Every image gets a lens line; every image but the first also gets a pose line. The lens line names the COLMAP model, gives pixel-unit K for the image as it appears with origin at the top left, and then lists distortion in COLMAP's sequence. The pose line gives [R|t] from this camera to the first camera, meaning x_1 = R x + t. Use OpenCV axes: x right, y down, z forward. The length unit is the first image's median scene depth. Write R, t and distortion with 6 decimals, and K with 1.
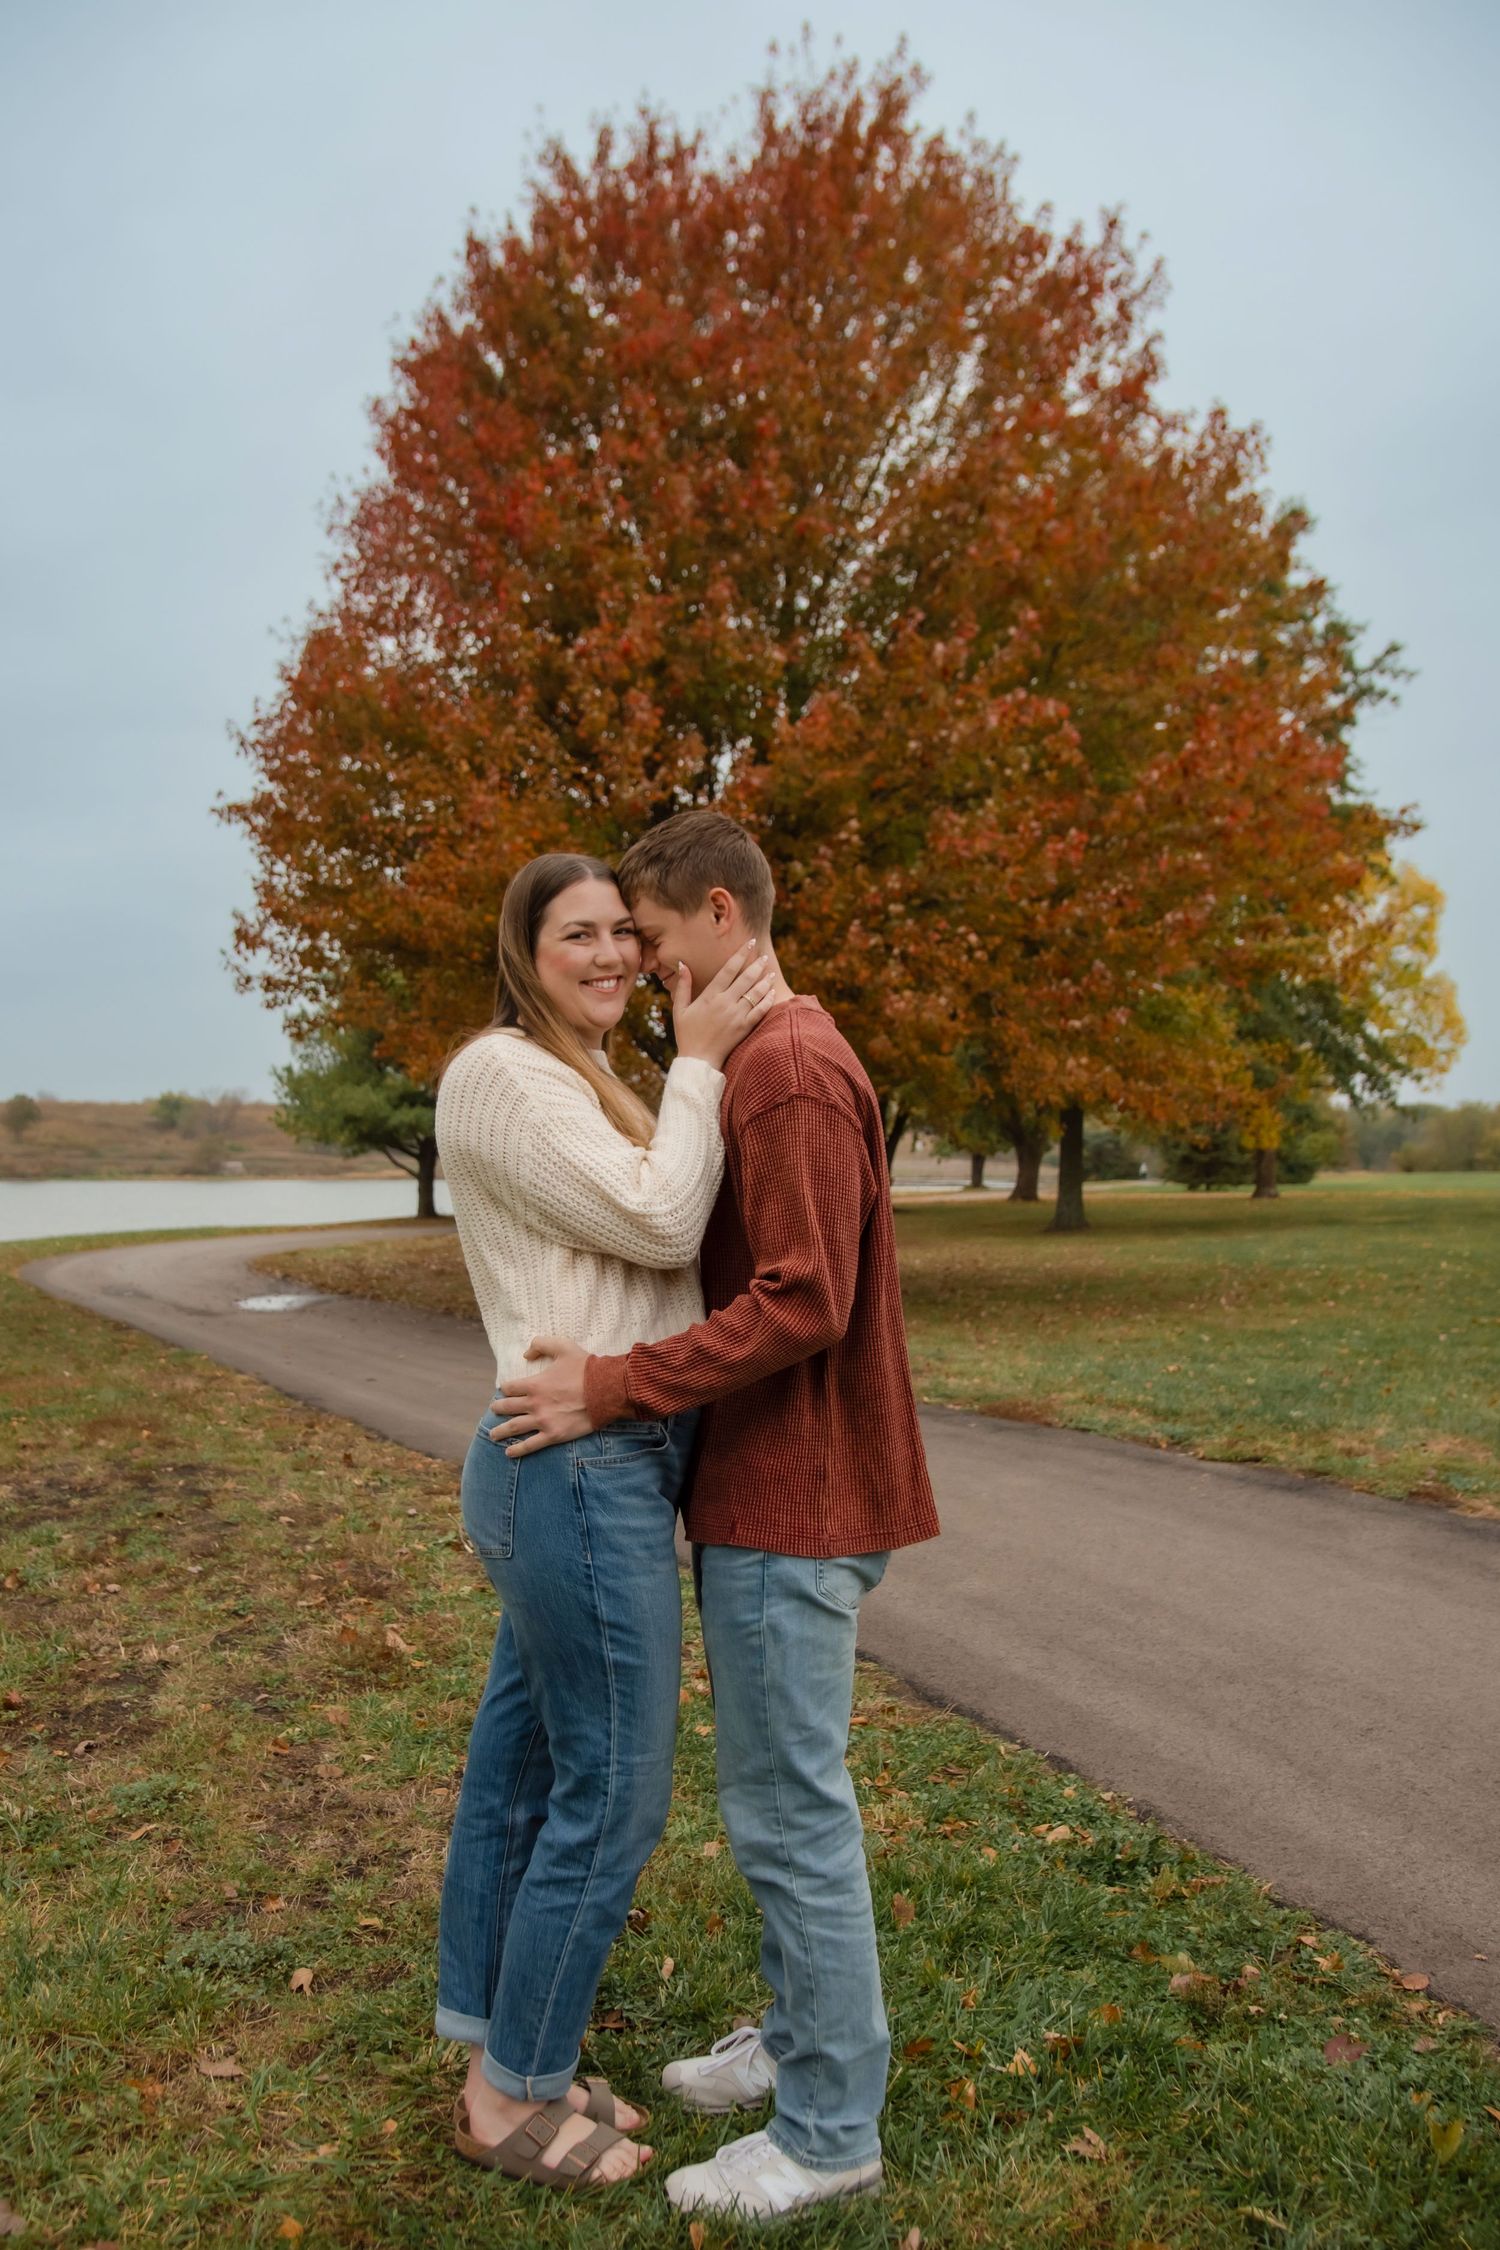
lens RADIAL K [[2180.5, 0, 795.6], [0, 2180.5, 1132.6], [0, 0, 1]] dist [-0.116573, 0.027910]
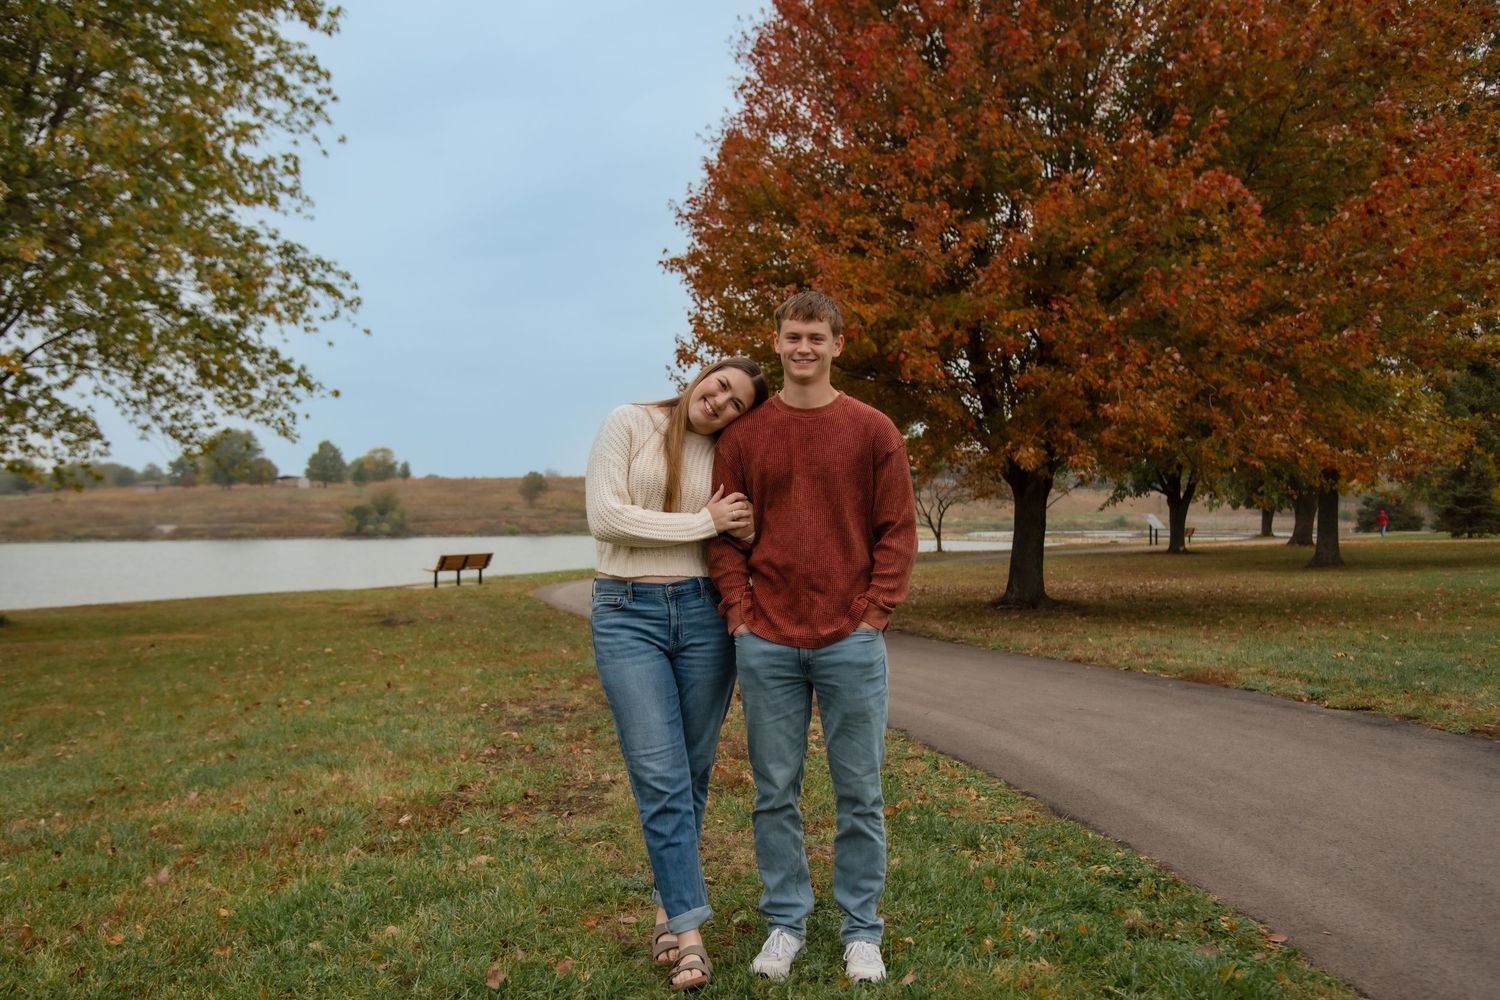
lens RADIAL K [[1813.5, 0, 744.8], [0, 1813.5, 576.6], [0, 0, 1]] dist [-0.004143, 0.064723]
pose [[0.973494, -0.001418, -0.228710, 0.056263], [0.010643, 0.999178, 0.039107, 0.009009], [0.228467, -0.040505, 0.972709, -0.154548]]
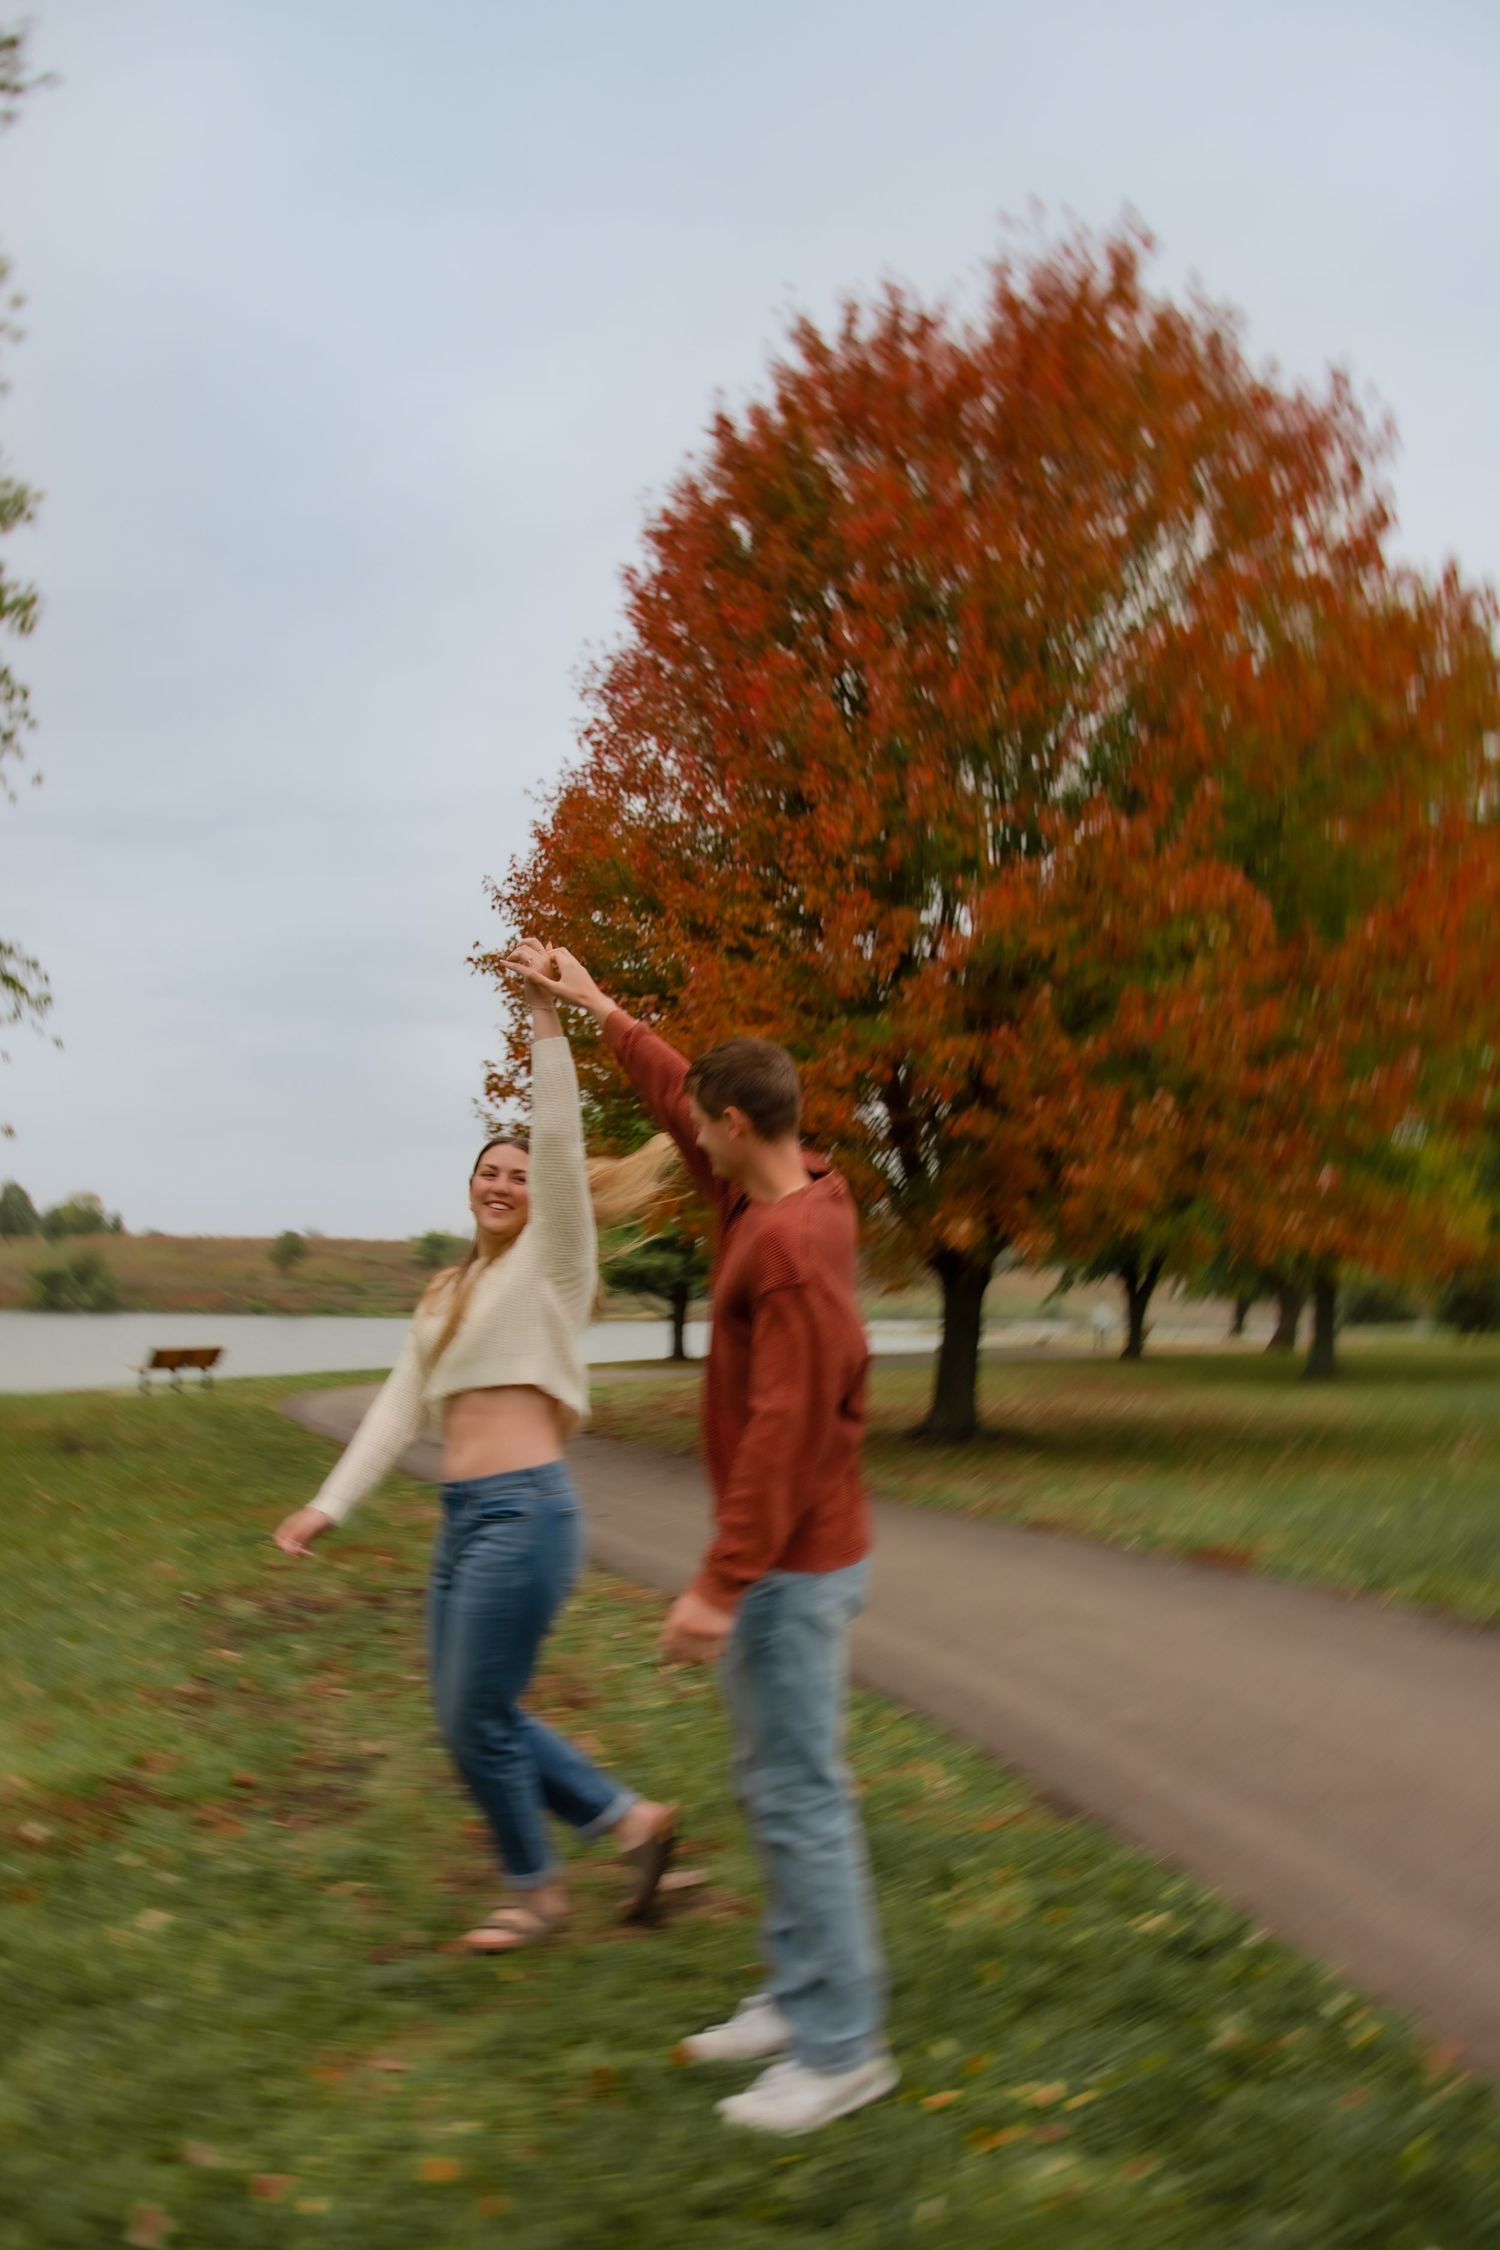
lens RADIAL K [[2277.9, 0, 841.2], [0, 2277.9, 1121.4], [0, 0, 1]] dist [-0.126930, 0.044571]
pose [[0.994003, 0.002360, -0.109323, 0.028089], [-0.009641, 0.997765, -0.066123, -0.002710], [0.108923, 0.066780, 0.991805, -0.060131]]
